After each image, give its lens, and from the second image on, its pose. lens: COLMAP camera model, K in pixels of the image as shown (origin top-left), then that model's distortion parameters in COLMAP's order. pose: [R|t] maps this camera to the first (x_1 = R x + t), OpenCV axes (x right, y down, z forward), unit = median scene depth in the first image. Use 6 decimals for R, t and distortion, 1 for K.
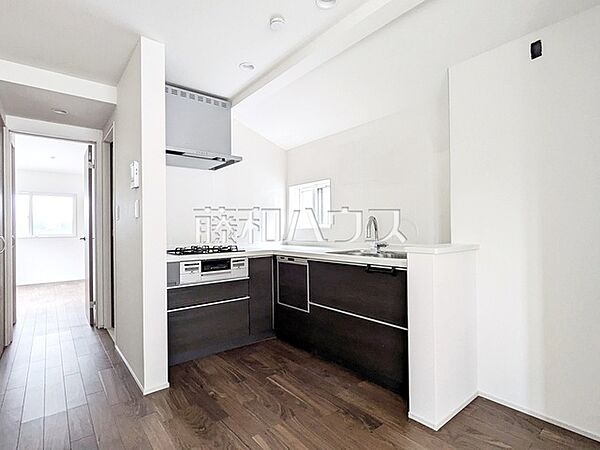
lens RADIAL K [[310.4, 0, 300.9], [0, 310.4, 225.7], [0, 0, 1]] dist [0.004869, 0.001043]
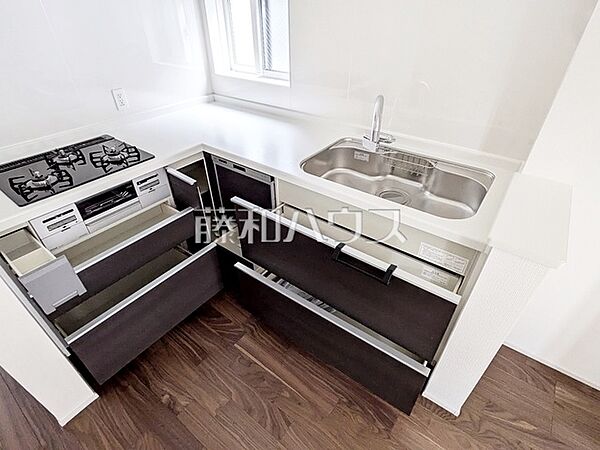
lens RADIAL K [[310.4, 0, 299.2], [0, 310.4, 224.5], [0, 0, 1]] dist [0.004869, 0.001043]
pose [[0.970217, -0.136034, 0.200435, -0.071643], [-0.009871, 0.804541, 0.593815, -0.216567], [-0.242037, -0.578107, 0.779237, 0.564421]]
